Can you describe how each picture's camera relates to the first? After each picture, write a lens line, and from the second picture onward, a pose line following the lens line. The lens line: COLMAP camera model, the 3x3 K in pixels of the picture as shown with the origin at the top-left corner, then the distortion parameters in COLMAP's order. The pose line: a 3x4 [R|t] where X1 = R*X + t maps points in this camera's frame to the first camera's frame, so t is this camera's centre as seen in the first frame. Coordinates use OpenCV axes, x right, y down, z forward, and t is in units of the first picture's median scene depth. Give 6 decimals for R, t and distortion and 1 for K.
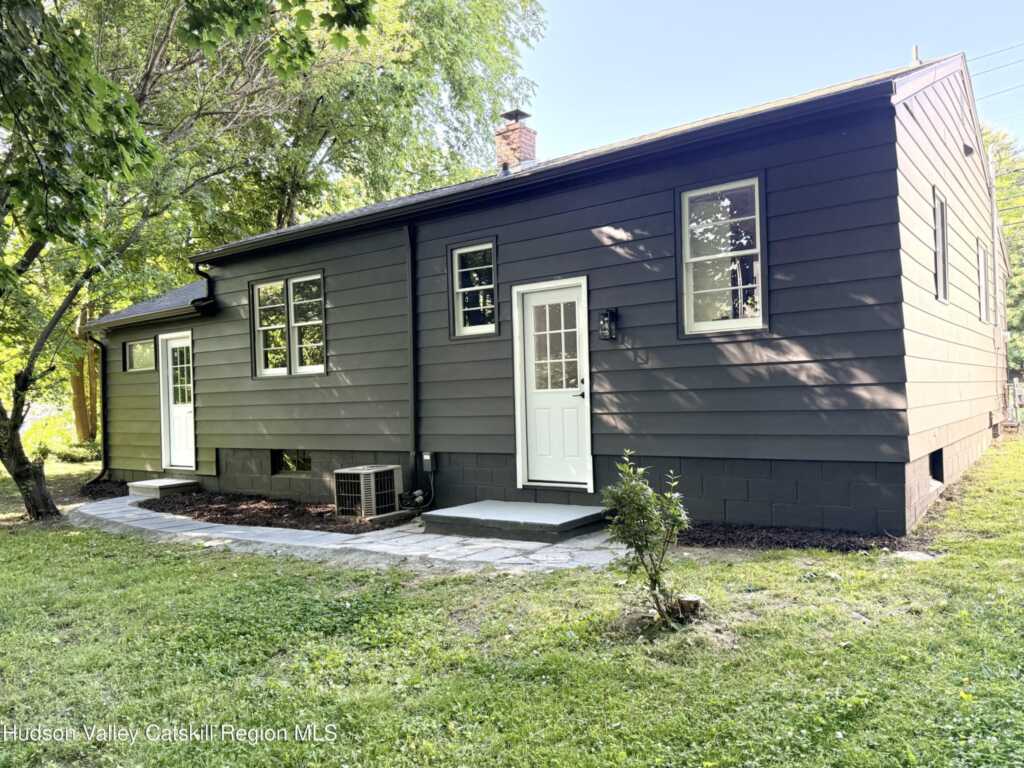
lens RADIAL K [[742.4, 0, 514.4], [0, 742.4, 392.1], [0, 0, 1]] dist [0.189381, -0.377171]
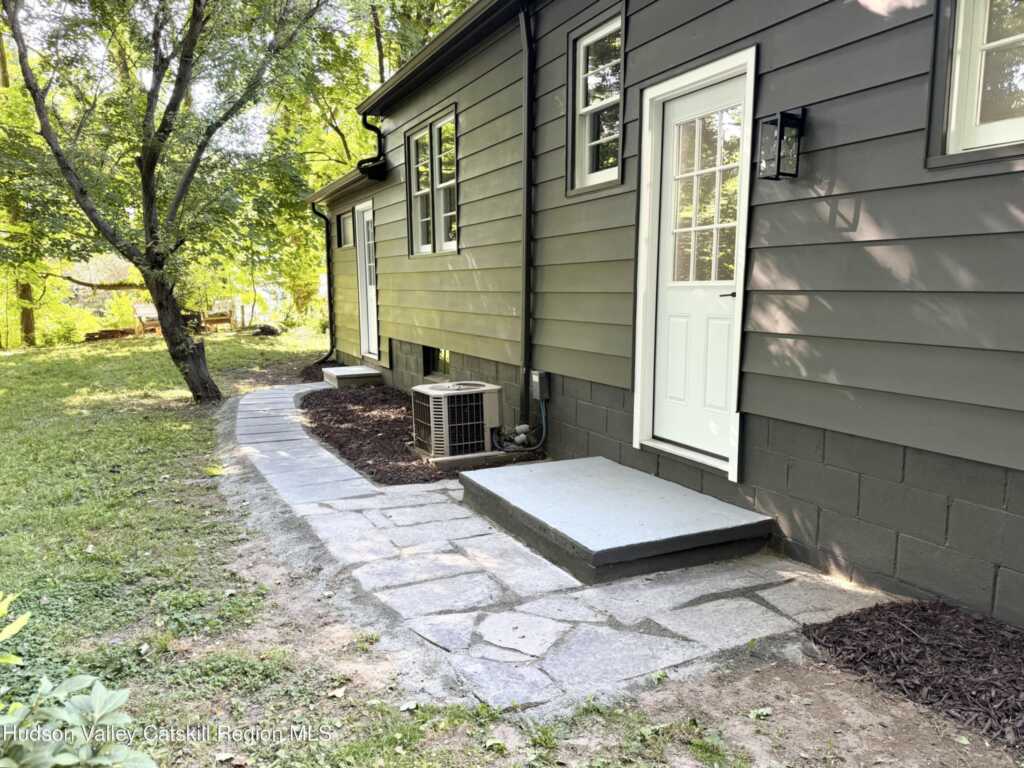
lens RADIAL K [[742.4, 0, 514.4], [0, 742.4, 392.1], [0, 0, 1]] dist [0.189381, -0.377171]
pose [[0.892912, 0.093985, -0.440312, 0.167428], [-0.025253, 0.986885, 0.159440, -0.007667], [0.449522, -0.131246, 0.883575, 0.402536]]
